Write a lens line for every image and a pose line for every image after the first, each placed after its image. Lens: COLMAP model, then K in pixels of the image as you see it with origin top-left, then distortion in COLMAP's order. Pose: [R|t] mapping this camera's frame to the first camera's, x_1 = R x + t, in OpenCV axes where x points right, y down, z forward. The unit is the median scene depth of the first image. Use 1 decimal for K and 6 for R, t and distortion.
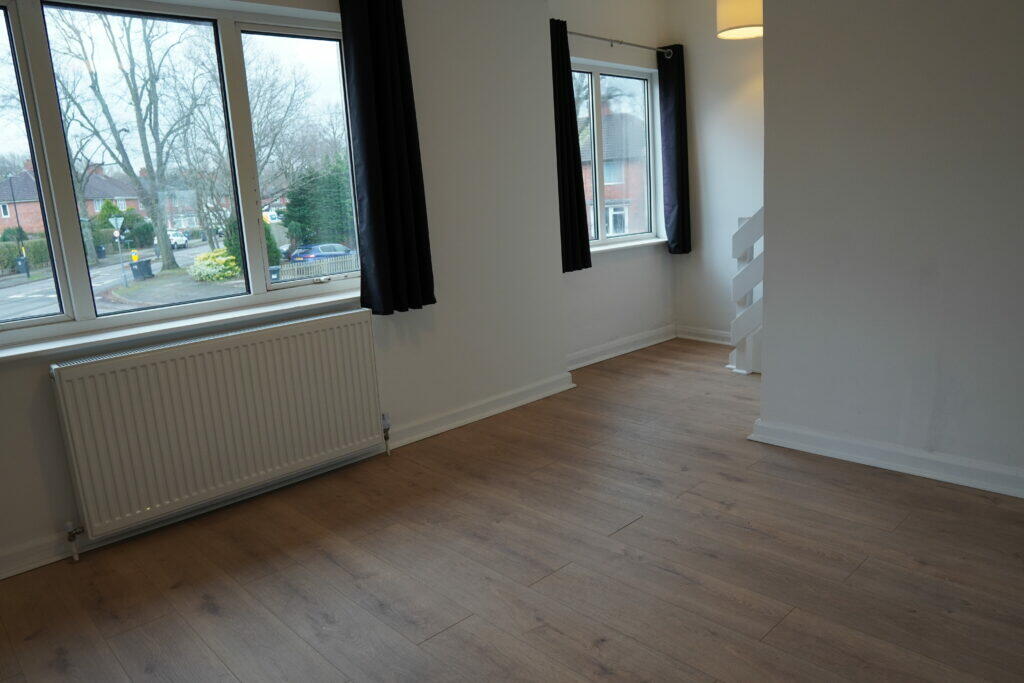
lens RADIAL K [[716.8, 0, 508.8], [0, 716.8, 343.5], [0, 0, 1]] dist [-0.098895, 0.042646]
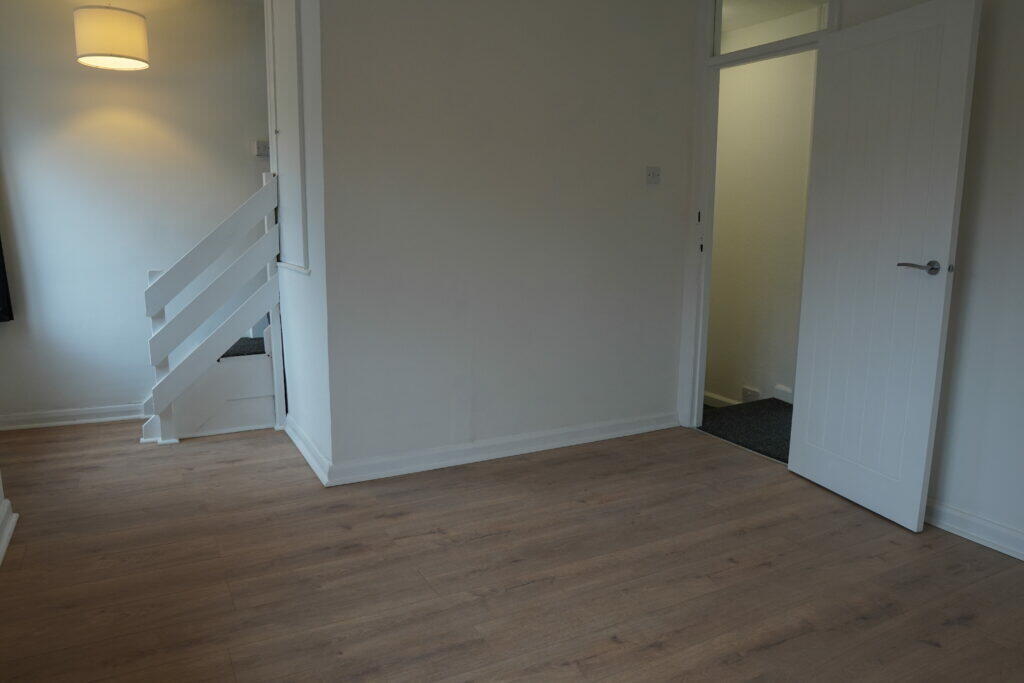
lens RADIAL K [[716.8, 0, 508.8], [0, 716.8, 343.5], [0, 0, 1]] dist [-0.098895, 0.042646]
pose [[0.263366, -0.107165, 0.958725, -0.598640], [0.179362, 0.981922, 0.060486, -0.088807], [-0.947875, 0.156029, 0.277826, 0.491706]]
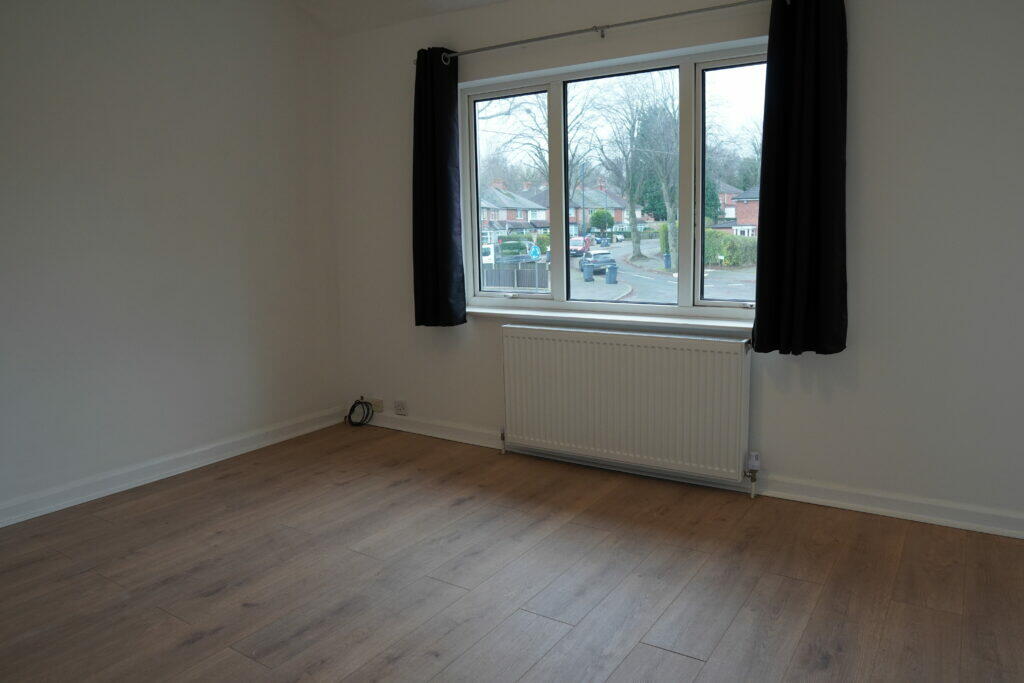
lens RADIAL K [[716.8, 0, 508.8], [0, 716.8, 343.5], [0, 0, 1]] dist [-0.098895, 0.042646]
pose [[0.232678, 0.212055, -0.949154, 0.691094], [-0.192958, 0.966604, 0.168651, -0.157517], [0.953220, 0.143905, 0.265826, 0.475540]]
